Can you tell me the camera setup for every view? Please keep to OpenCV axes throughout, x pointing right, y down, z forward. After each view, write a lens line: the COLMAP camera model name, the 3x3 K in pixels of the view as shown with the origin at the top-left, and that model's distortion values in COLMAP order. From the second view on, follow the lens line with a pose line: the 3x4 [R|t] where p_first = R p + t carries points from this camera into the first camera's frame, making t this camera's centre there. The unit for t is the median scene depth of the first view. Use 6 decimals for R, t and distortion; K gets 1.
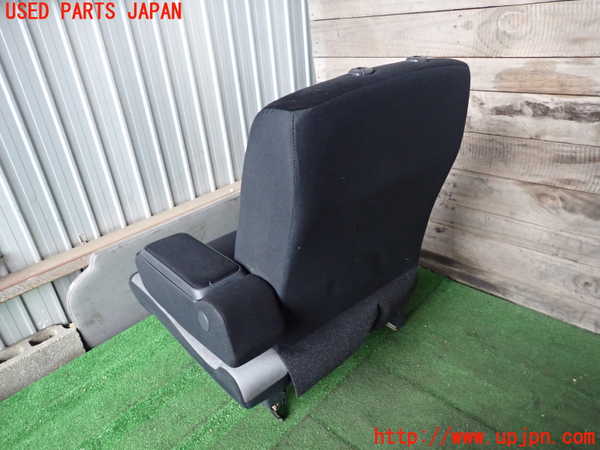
lens RADIAL K [[419.3, 0, 304.9], [0, 419.3, 239.4], [0, 0, 1]] dist [0.011411, -0.009666]
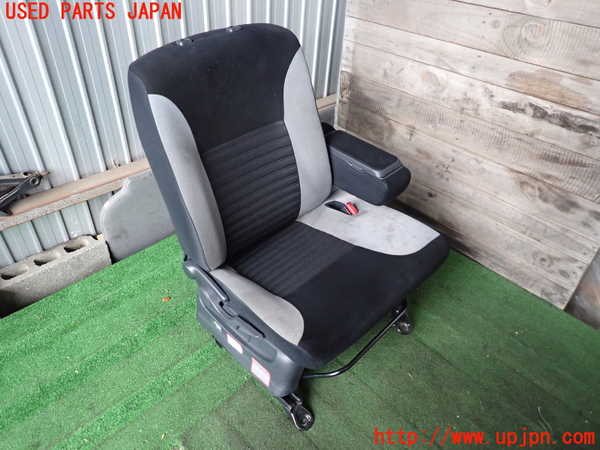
lens RADIAL K [[419.3, 0, 298.6], [0, 419.3, 229.6], [0, 0, 1]] dist [0.011411, -0.009666]
pose [[0.990212, 0.120197, 0.070939, -0.133551], [-0.130840, 0.976366, 0.172018, -0.096064], [-0.048586, -0.179616, 0.982536, -0.156010]]
